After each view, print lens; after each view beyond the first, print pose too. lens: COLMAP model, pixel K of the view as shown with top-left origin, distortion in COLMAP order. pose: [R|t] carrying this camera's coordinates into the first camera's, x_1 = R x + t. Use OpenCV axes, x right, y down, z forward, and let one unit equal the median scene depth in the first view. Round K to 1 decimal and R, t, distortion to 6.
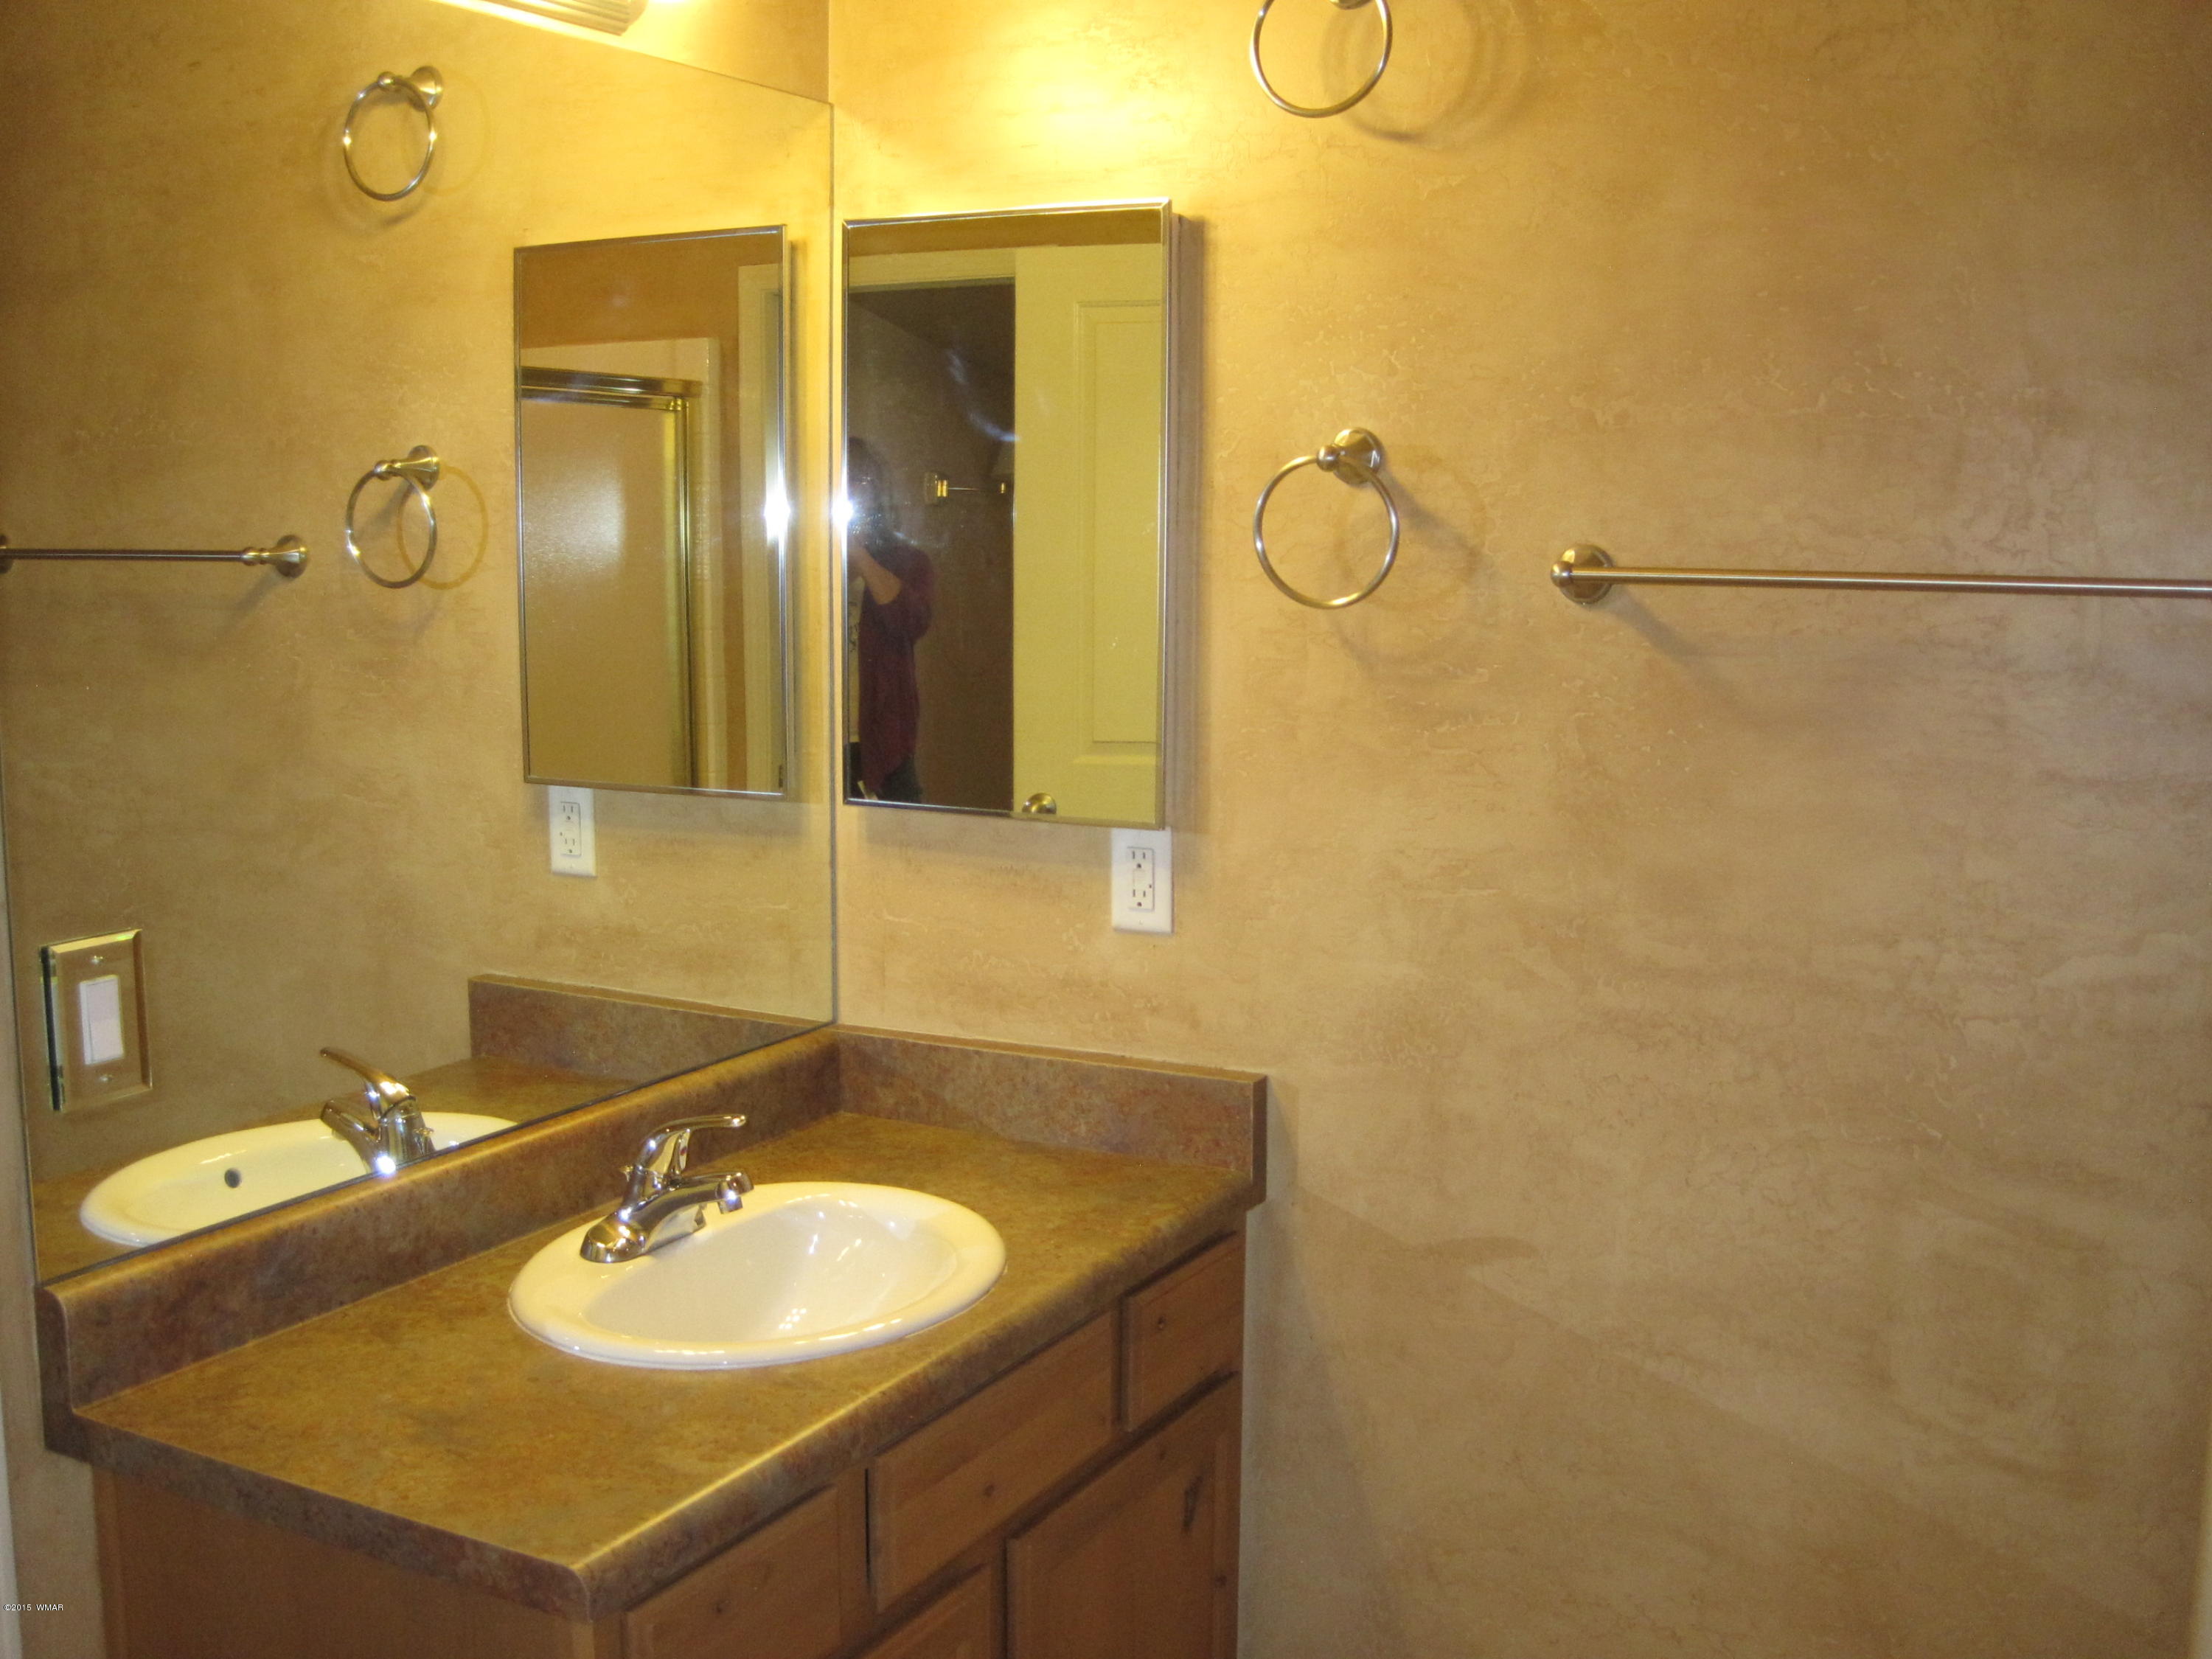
lens RADIAL K [[2276.2, 0, 1092.8], [0, 2276.2, 828.6], [0, 0, 1]] dist [-0.186925, 0.153257]
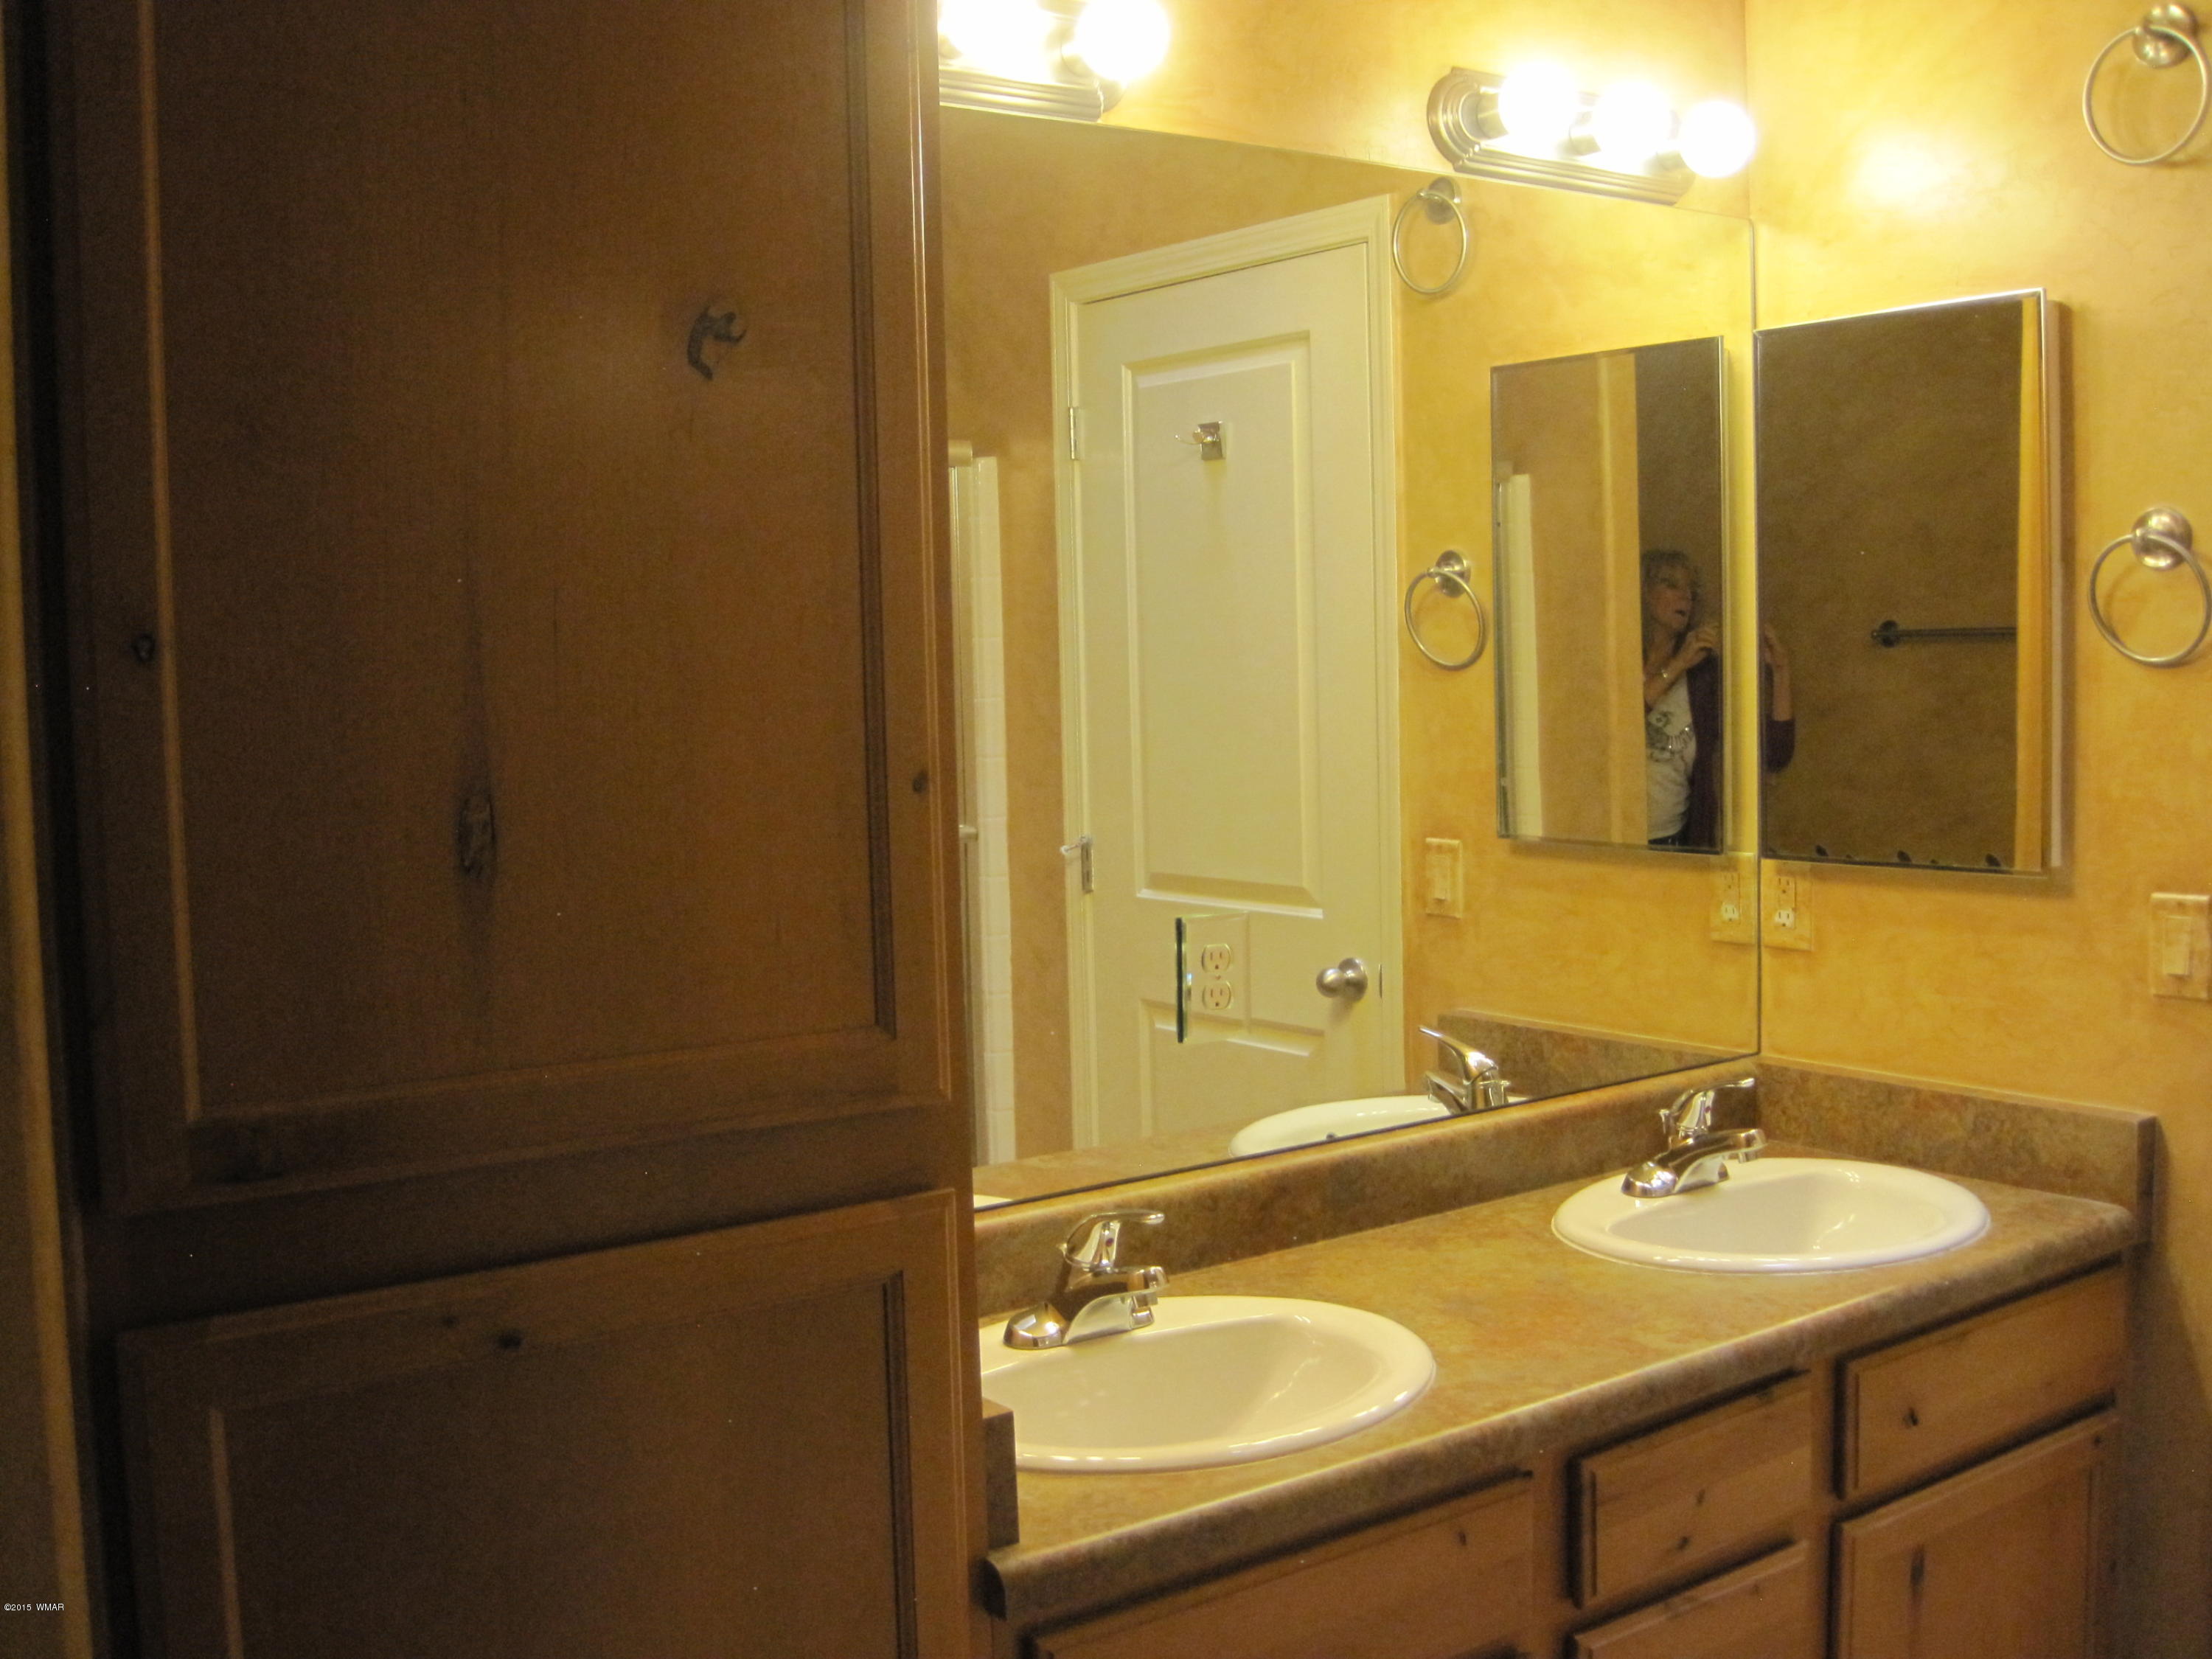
lens RADIAL K [[2276.2, 0, 1092.8], [0, 2276.2, 828.6], [0, 0, 1]] dist [-0.186925, 0.153257]
pose [[0.892868, 0.005001, -0.450290, 0.087187], [-0.030520, 0.998311, -0.049430, 0.067138], [0.449283, 0.057878, 0.891513, -0.237117]]
